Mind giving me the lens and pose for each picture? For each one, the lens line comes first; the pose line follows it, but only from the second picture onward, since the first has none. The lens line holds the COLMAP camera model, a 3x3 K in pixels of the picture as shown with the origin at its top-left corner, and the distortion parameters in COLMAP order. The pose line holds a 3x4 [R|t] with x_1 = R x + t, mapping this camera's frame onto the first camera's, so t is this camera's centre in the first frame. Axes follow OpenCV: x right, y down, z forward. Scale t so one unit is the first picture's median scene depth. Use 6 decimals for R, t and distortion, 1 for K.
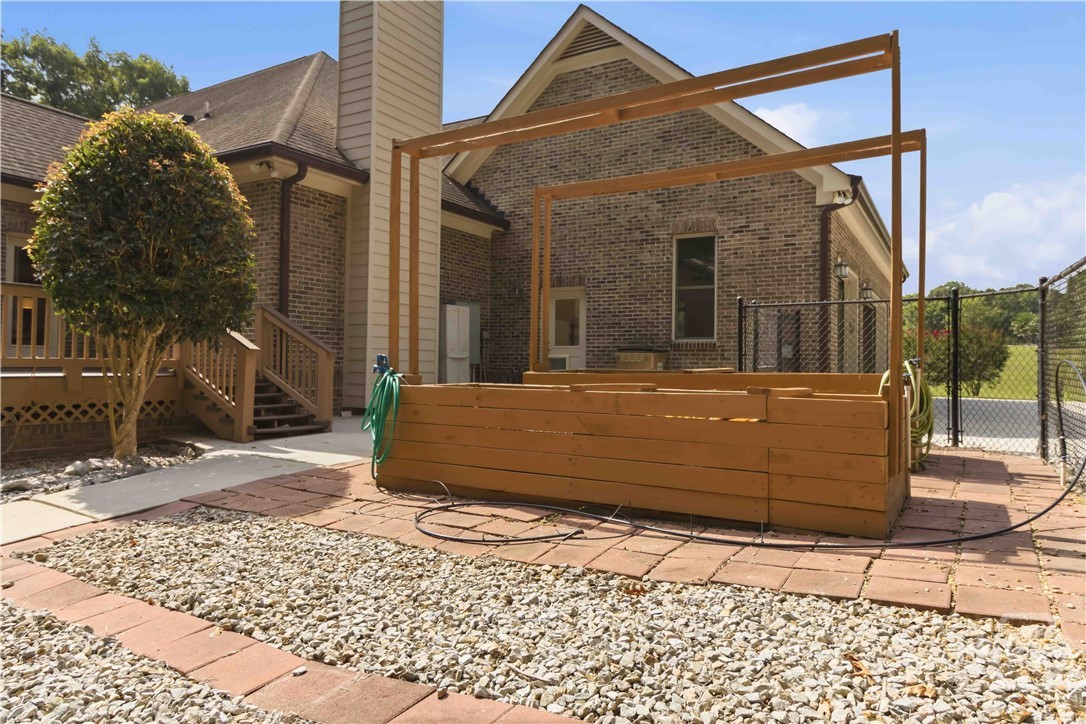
lens RADIAL K [[705.2, 0, 543.0], [0, 705.2, 362.0], [0, 0, 1]] dist [-0.006036, -0.001811]
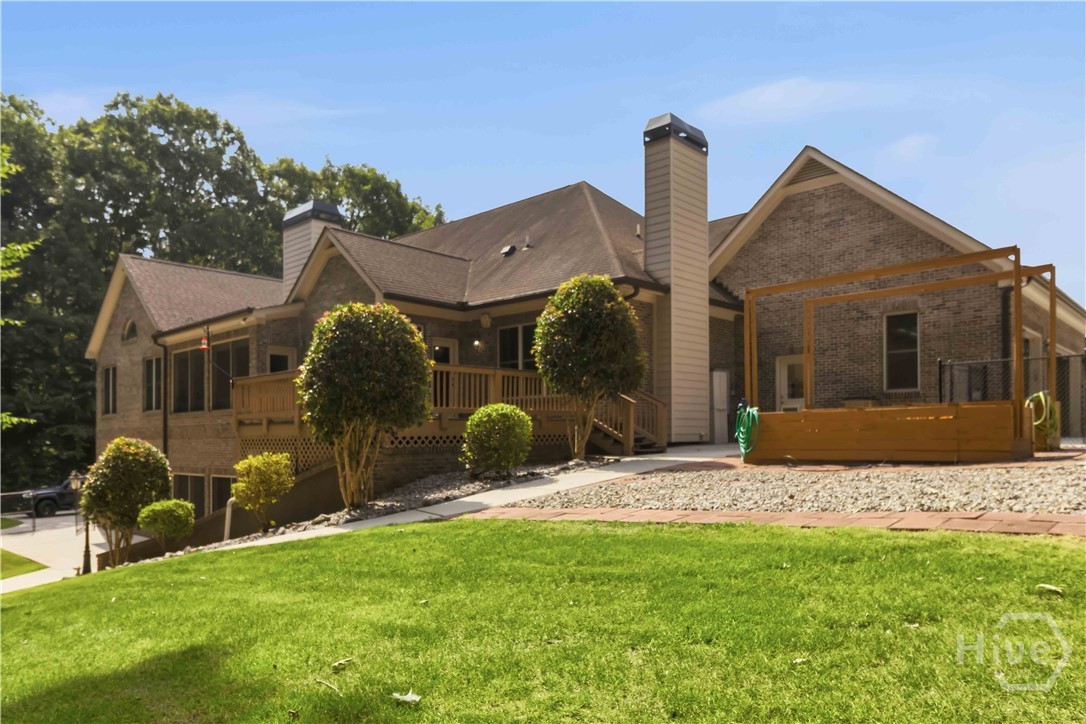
lens RADIAL K [[745.7, 0, 536.8], [0, 745.7, 441.0], [0, 0, 1]] dist [-0.001389, -0.005740]
pose [[0.976229, -0.021216, -0.215699, -0.171411], [0.024384, 0.999630, 0.012037, 0.033653], [0.215364, -0.017011, 0.976386, -0.576496]]
